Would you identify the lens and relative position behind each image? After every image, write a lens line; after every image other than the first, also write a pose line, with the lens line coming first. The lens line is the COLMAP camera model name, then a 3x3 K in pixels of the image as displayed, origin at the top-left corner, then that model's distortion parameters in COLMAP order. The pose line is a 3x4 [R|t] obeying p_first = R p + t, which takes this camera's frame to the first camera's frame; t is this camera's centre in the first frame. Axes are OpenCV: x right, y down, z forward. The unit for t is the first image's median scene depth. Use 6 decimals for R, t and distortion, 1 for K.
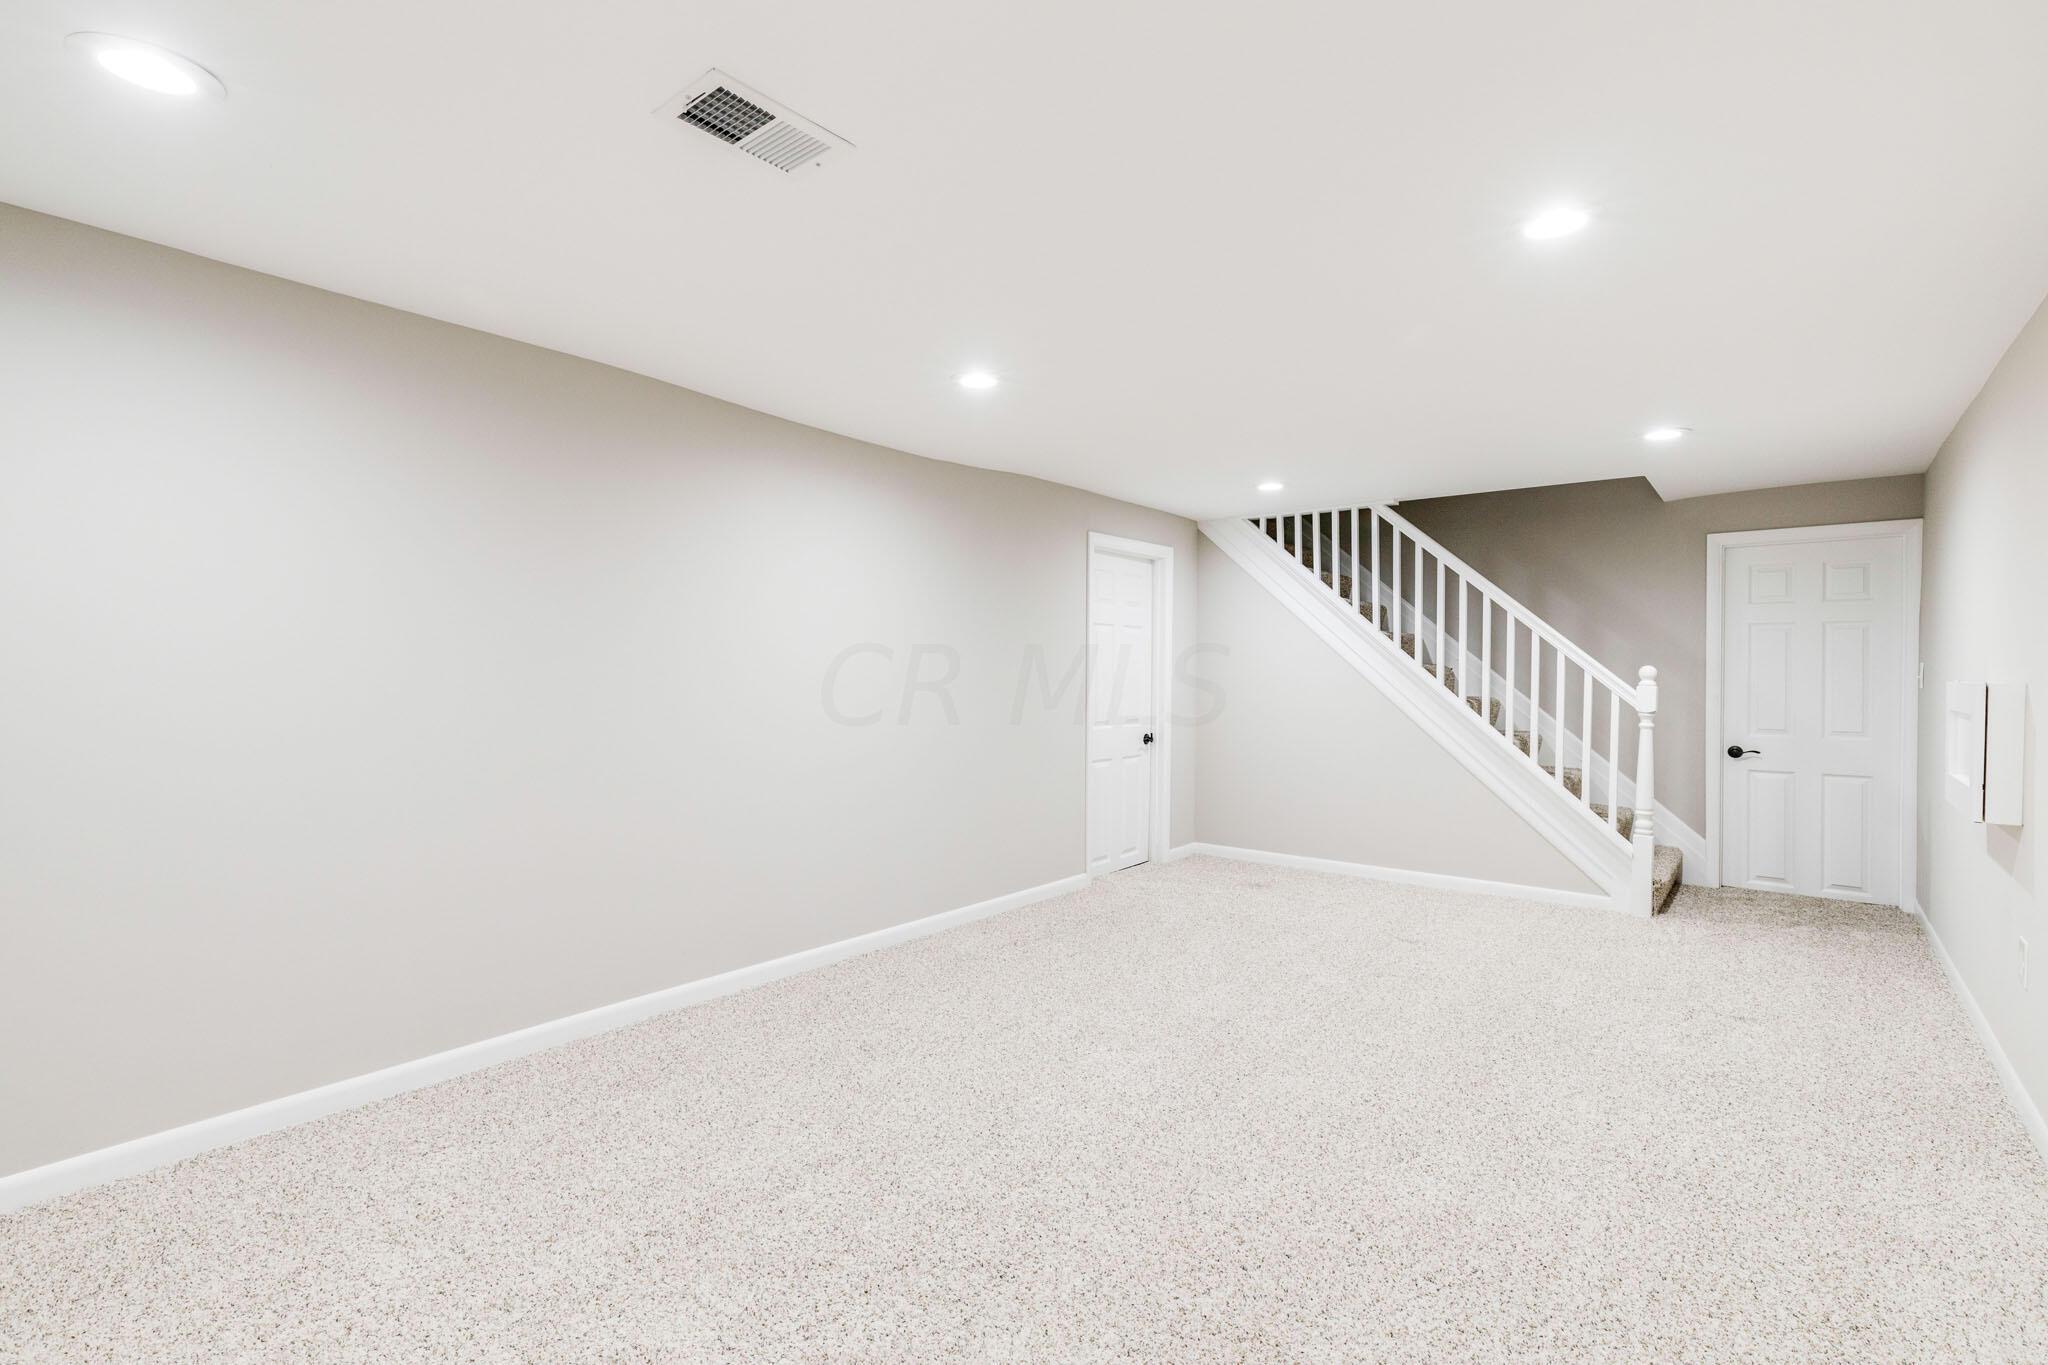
lens RADIAL K [[922.7, 0, 1021.3], [0, 922.7, 685.9], [0, 0, 1]] dist [0.002729, 0.000275]
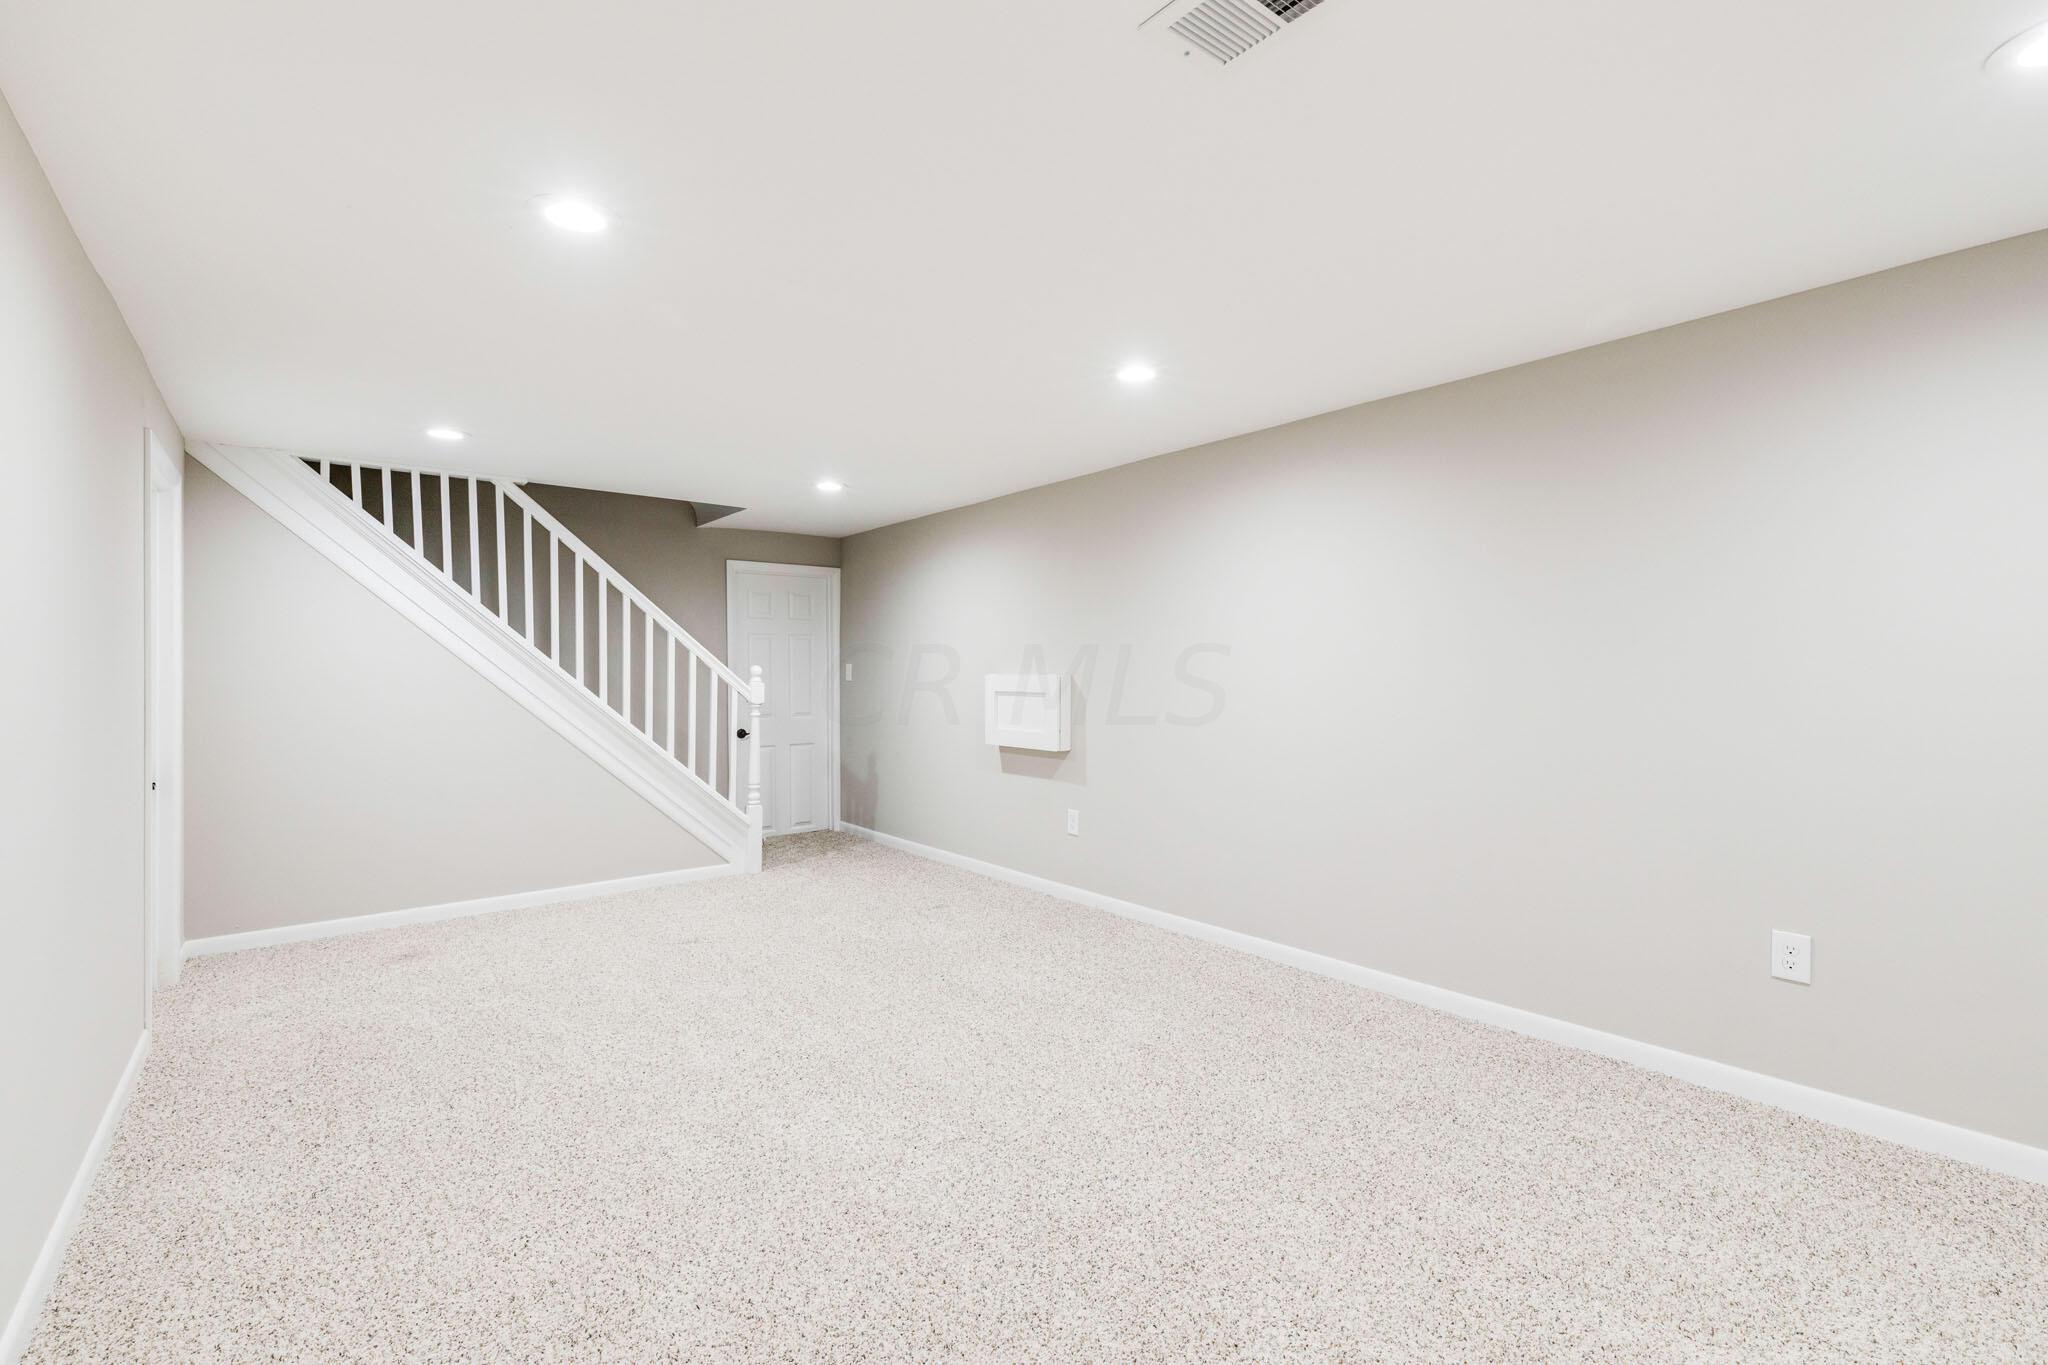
lens RADIAL K [[922.7, 0, 1025.9], [0, 922.7, 688.0], [0, 0, 1]] dist [0.002729, 0.000275]
pose [[0.199339, -0.022183, 0.979679, -0.390066], [0.023116, 0.999572, 0.017930, -0.004988], [-0.979658, 0.019072, 0.199767, 0.362670]]
